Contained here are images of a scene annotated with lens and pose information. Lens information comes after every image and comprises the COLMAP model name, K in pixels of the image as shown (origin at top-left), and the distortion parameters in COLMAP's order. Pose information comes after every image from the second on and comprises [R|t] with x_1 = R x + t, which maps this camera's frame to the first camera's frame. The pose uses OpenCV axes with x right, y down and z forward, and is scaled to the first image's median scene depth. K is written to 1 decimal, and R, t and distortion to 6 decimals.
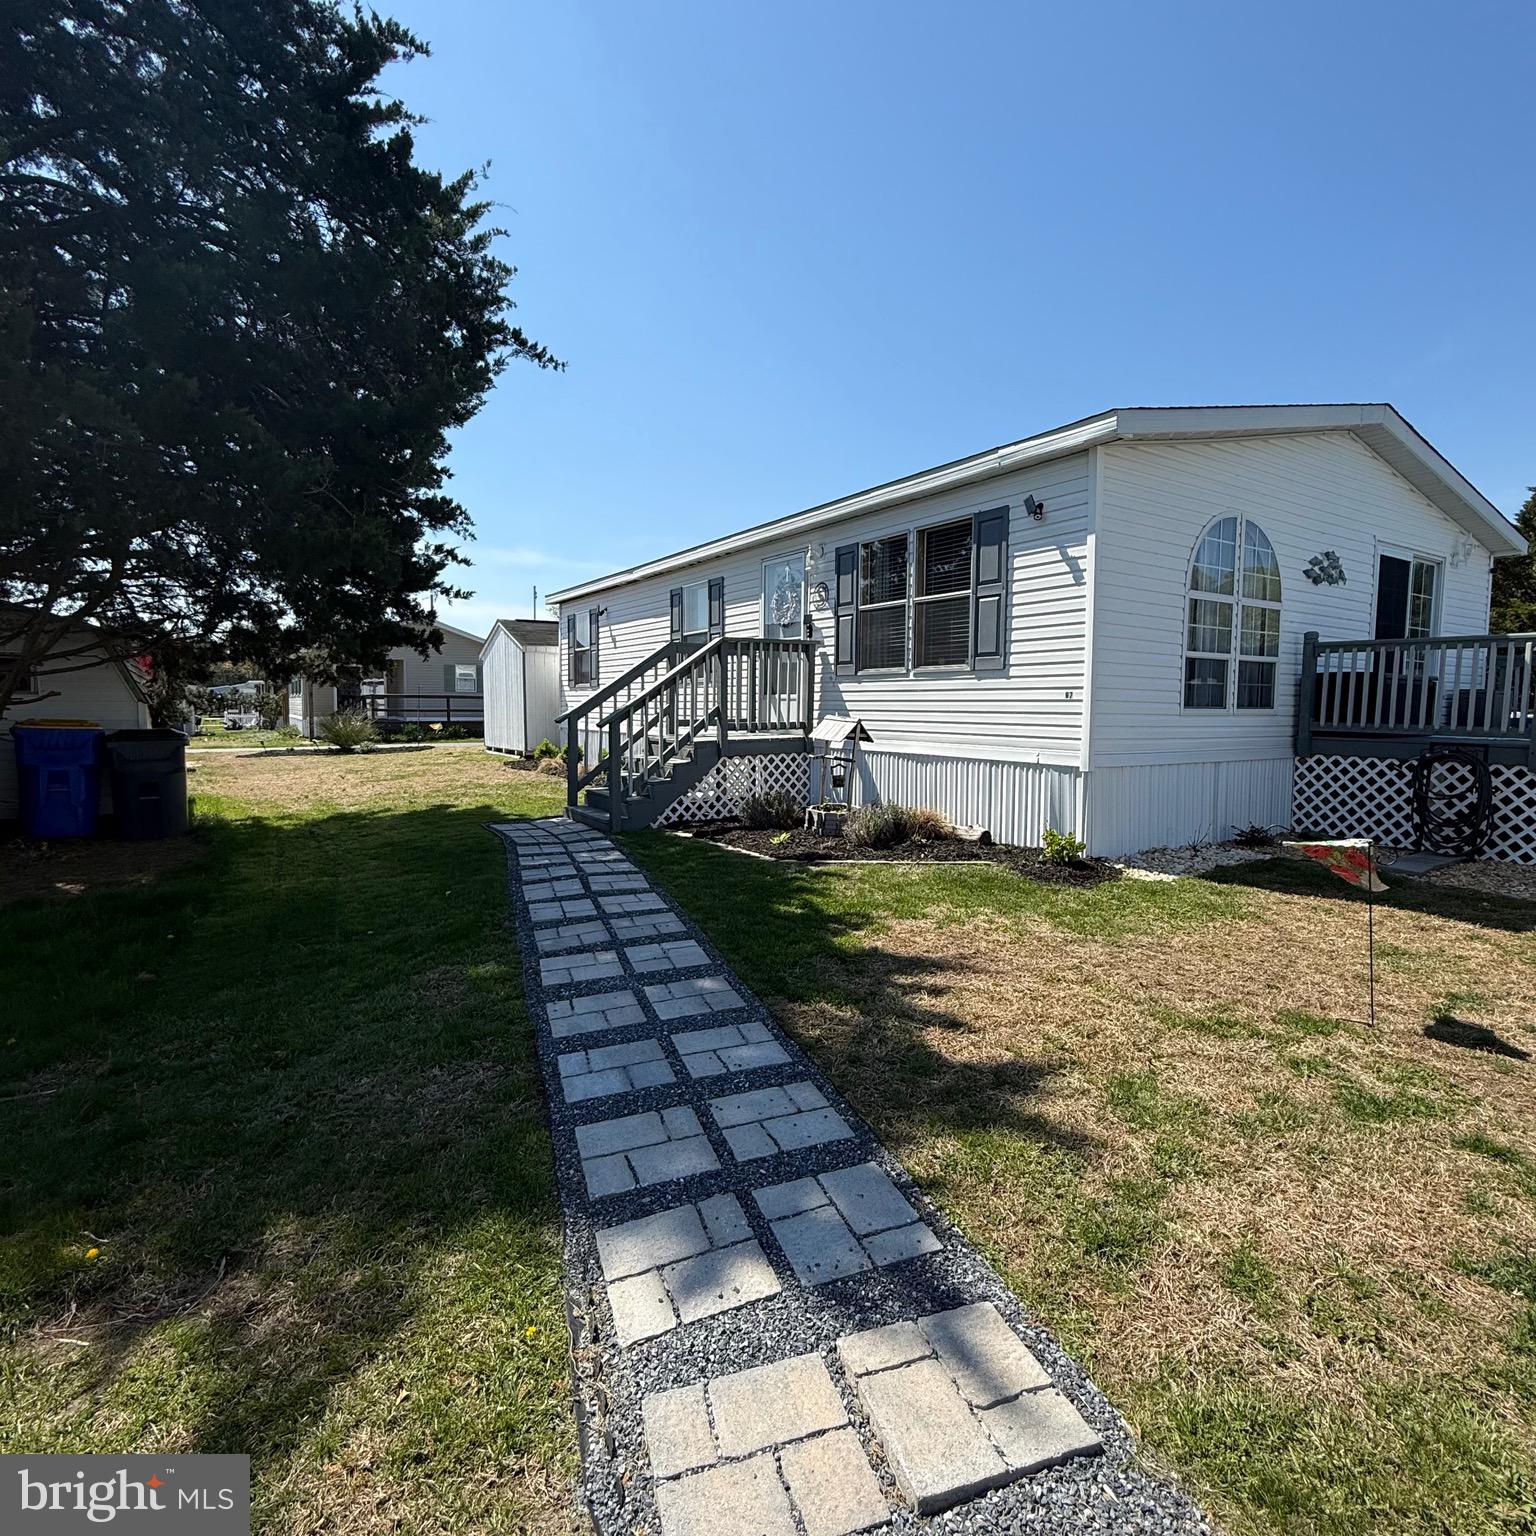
lens RADIAL K [[838.3, 0, 770.3], [0, 838.3, 770.0], [0, 0, 1]] dist [-0.000328, -0.000603]
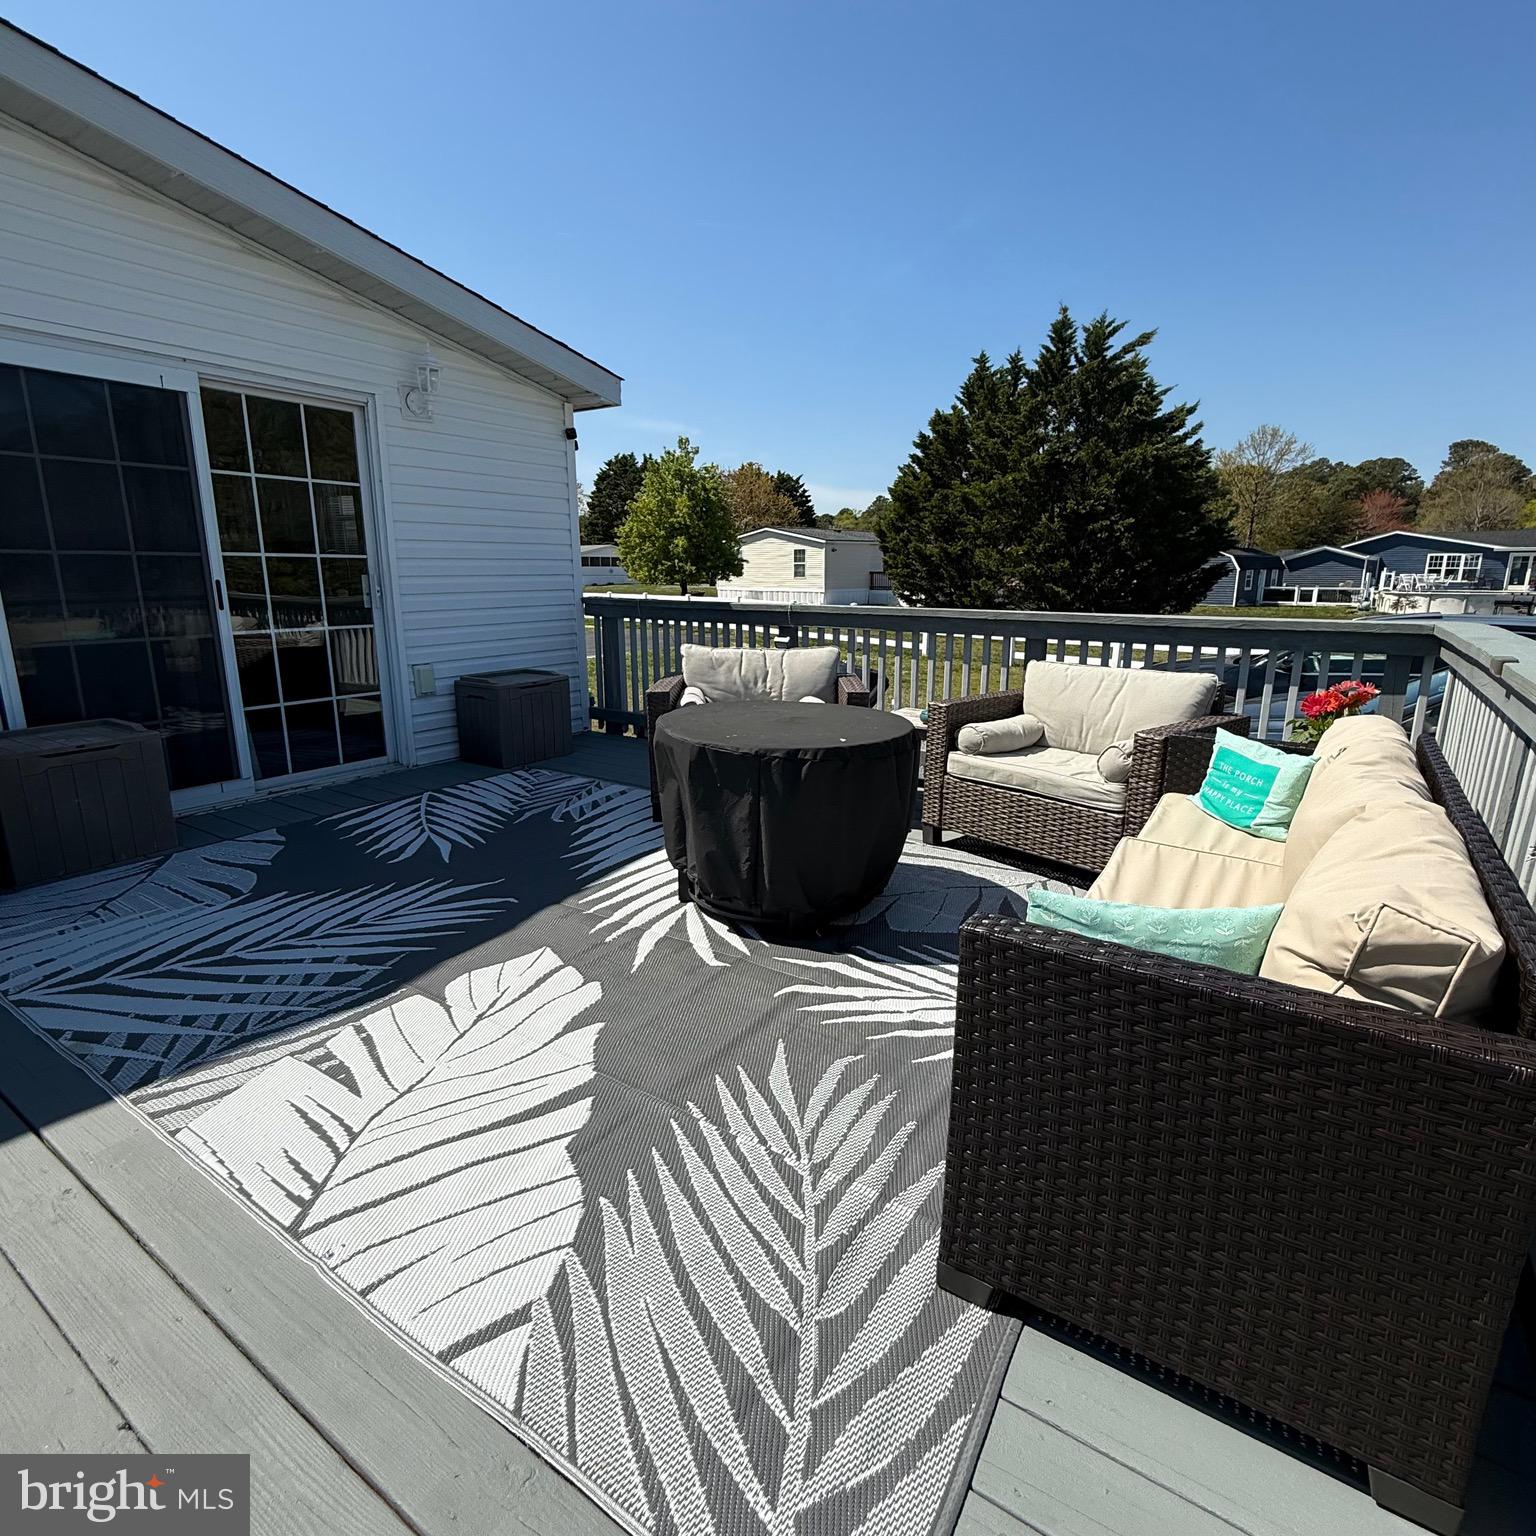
lens RADIAL K [[838.3, 0, 773.5], [0, 838.3, 765.9], [0, 0, 1]] dist [-0.000328, -0.000603]
pose [[0.915728, -0.098585, 0.389516, 1.155459], [0.038145, 0.986384, 0.159973, -0.167895], [-0.399983, -0.131634, 0.907020, 0.675491]]
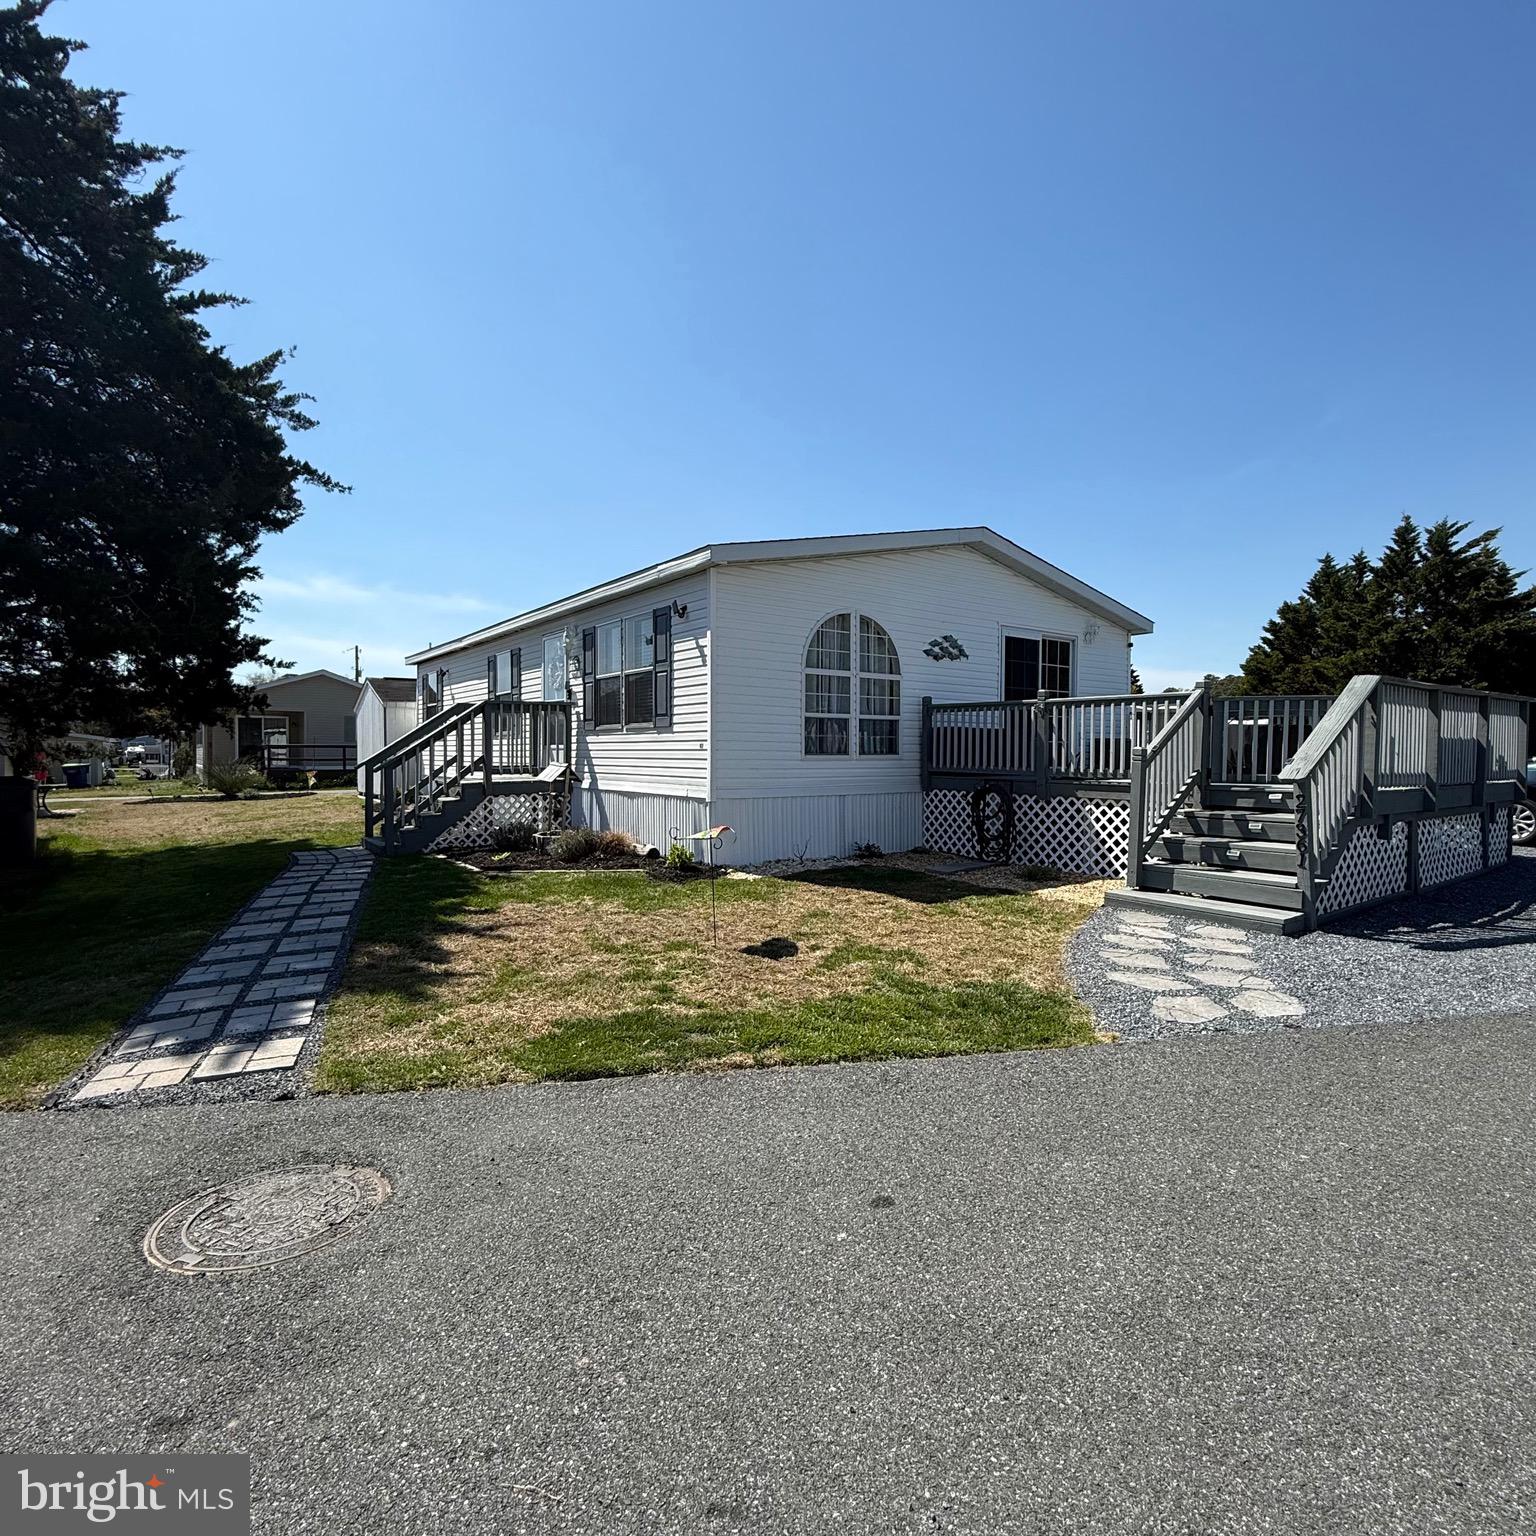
lens RADIAL K [[838.3, 0, 770.1], [0, 838.3, 767.0], [0, 0, 1]] dist [-0.000328, -0.000603]
pose [[0.998232, -0.006543, 0.059085, 0.362041], [0.010011, 0.998233, -0.058578, 0.024204], [-0.058597, 0.059066, 0.996533, -0.337531]]
